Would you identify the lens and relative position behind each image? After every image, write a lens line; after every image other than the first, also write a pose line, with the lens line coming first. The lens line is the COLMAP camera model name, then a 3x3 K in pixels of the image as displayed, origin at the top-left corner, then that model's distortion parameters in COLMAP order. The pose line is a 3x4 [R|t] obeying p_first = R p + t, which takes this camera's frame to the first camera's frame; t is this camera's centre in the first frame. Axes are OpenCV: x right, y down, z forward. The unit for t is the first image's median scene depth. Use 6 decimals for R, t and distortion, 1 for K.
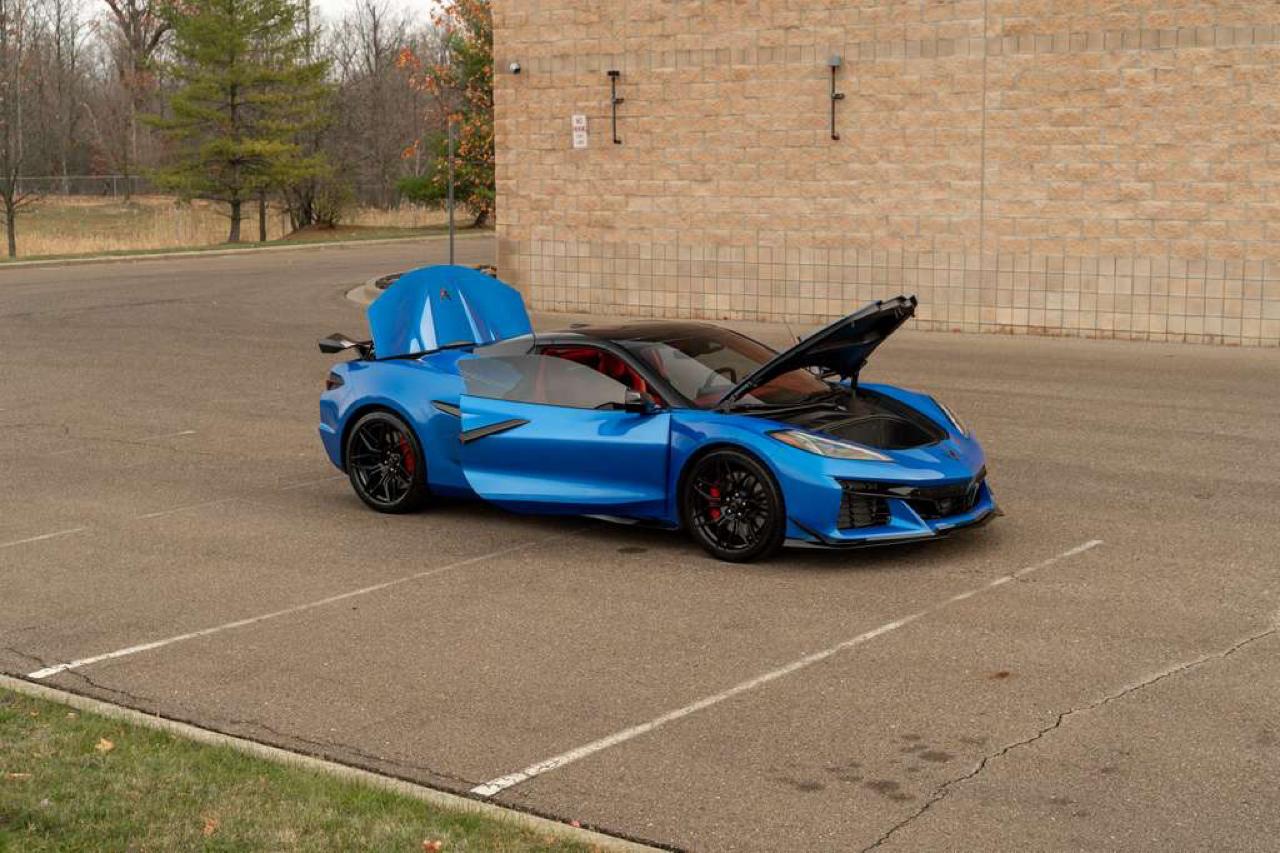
lens RADIAL K [[1822.5, 0, 640.0], [0, 1822.5, 426.5], [0, 0, 1]] dist [-0.003614, -0.006435]
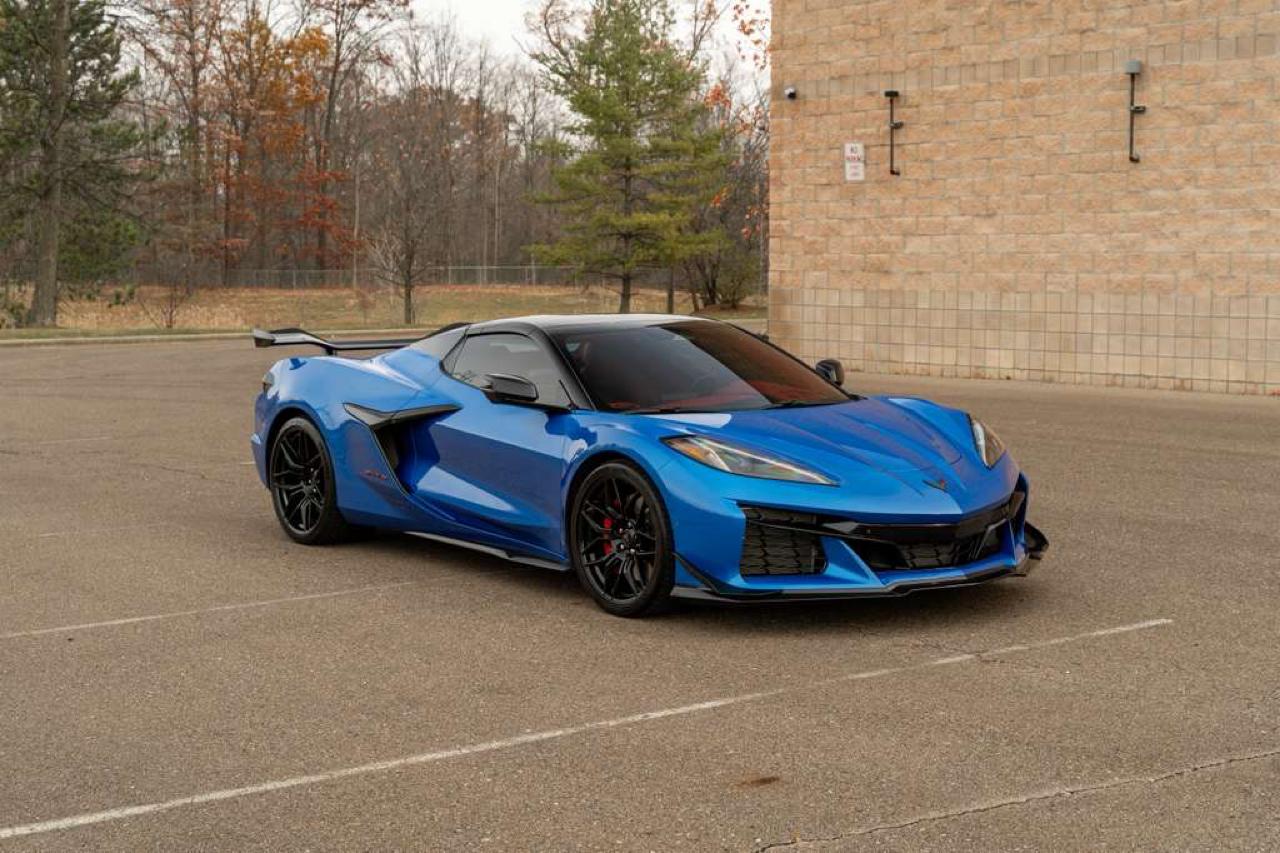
lens RADIAL K [[1896.6, 0, 640.0], [0, 1896.6, 426.5], [0, 0, 1]] dist [-0.013304, -0.016197]
pose [[0.965561, 0.029893, -0.258453, 0.111169], [-0.044886, 0.997622, -0.052305, 0.016642], [0.256275, 0.062104, 0.964607, 0.115295]]
